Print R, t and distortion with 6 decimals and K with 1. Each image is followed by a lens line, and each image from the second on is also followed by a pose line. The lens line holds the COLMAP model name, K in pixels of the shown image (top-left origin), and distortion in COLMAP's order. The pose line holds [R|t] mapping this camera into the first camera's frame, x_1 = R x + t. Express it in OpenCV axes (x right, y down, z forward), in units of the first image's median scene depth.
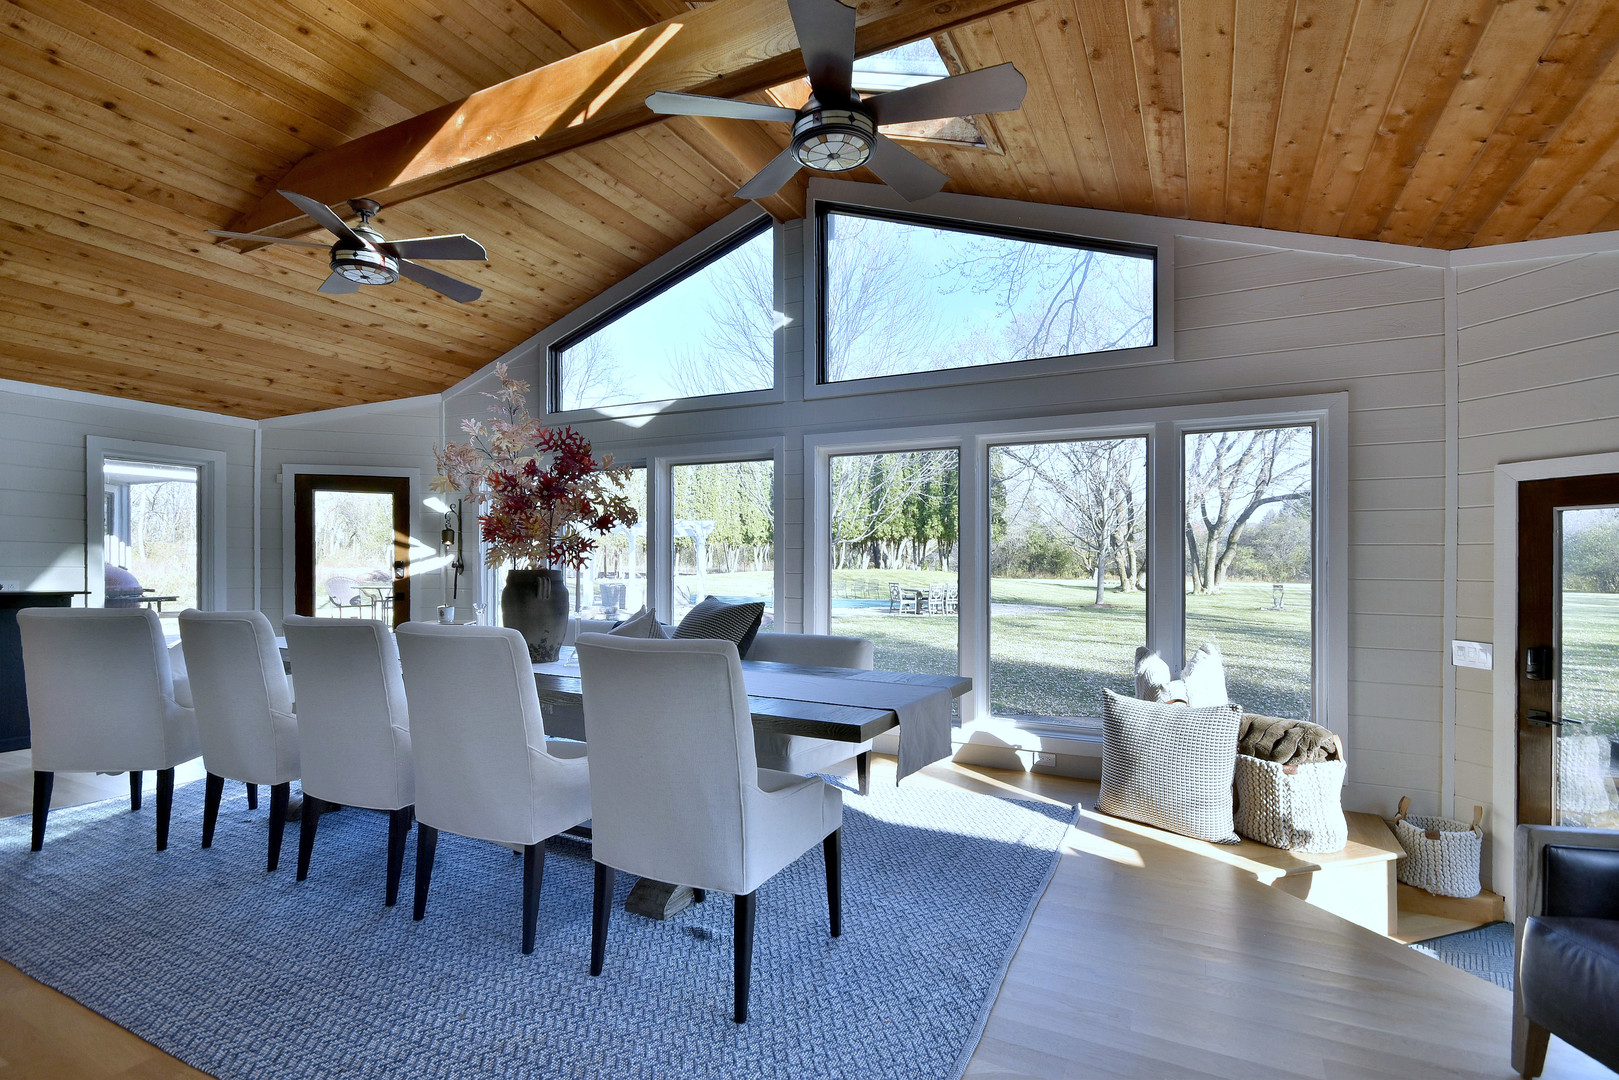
lens RADIAL K [[768.6, 0, 794.7], [0, 768.6, 574.6], [0, 0, 1]] dist [0.016144, -0.004932]
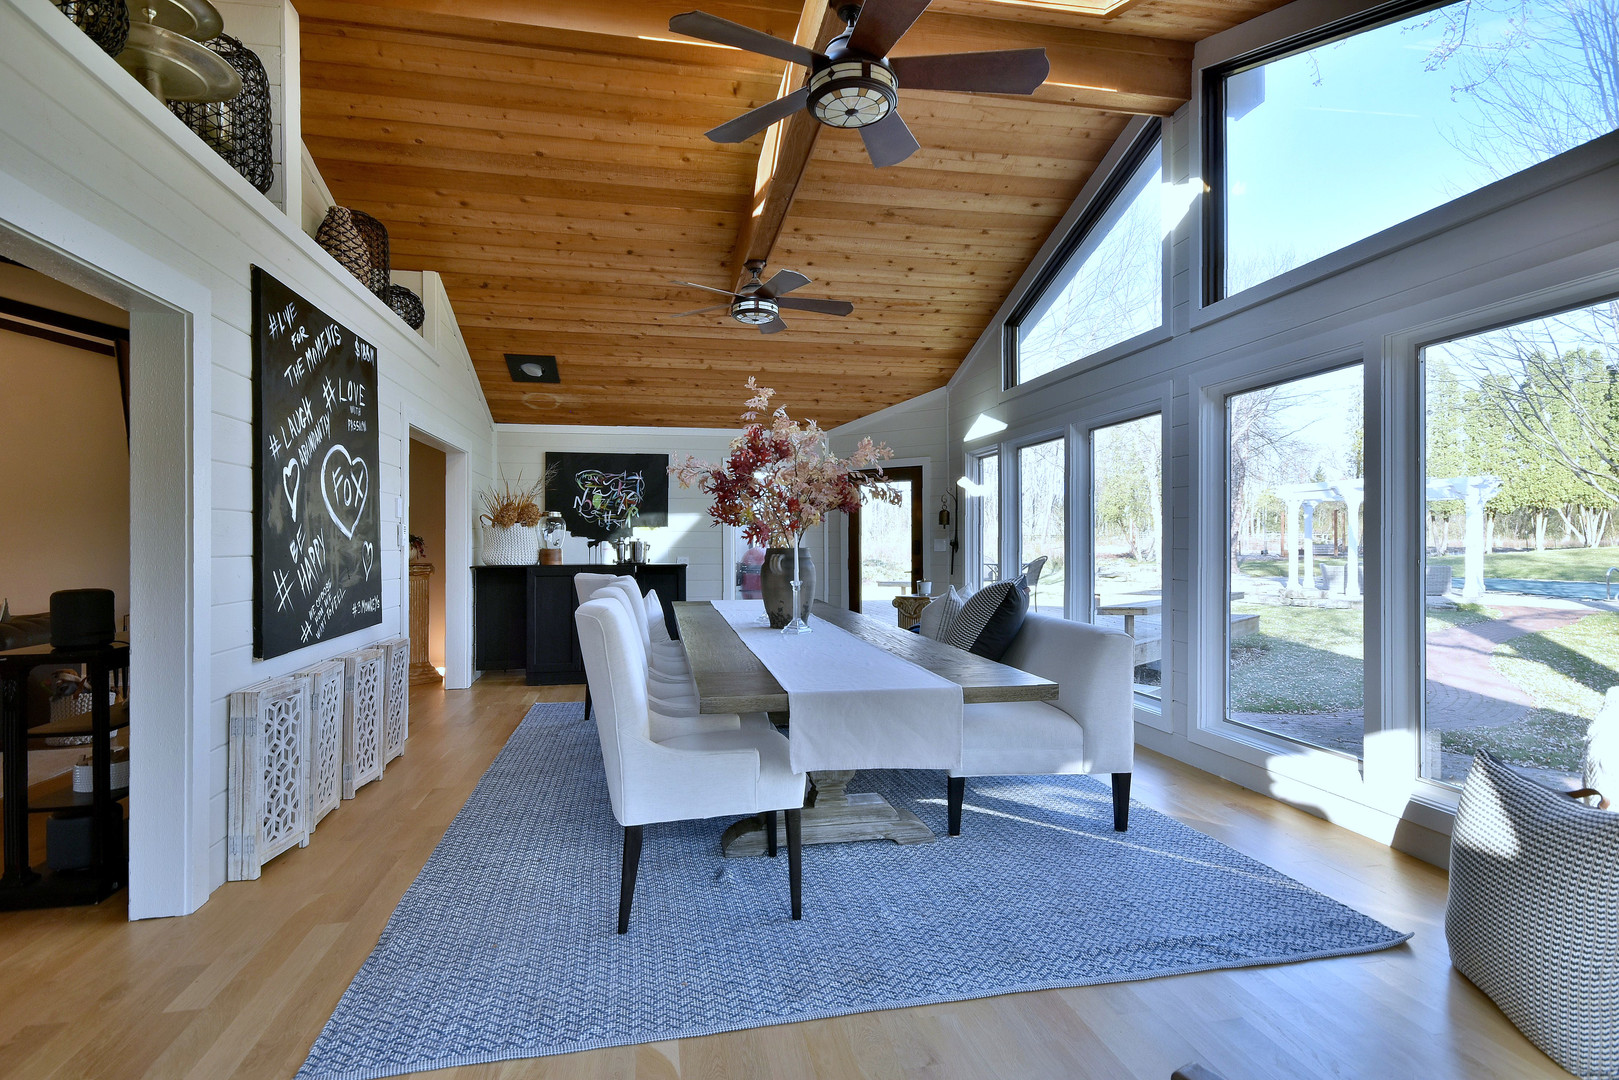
lens RADIAL K [[822.7, 0, 815.3], [0, 822.7, 542.6], [0, 0, 1]] dist [0.010401, -0.007097]
pose [[0.623655, -0.010905, -0.781623, 0.610847], [-0.000690, 0.999895, -0.014501, 0.004302], [0.781699, 0.009584, 0.623582, 0.251770]]
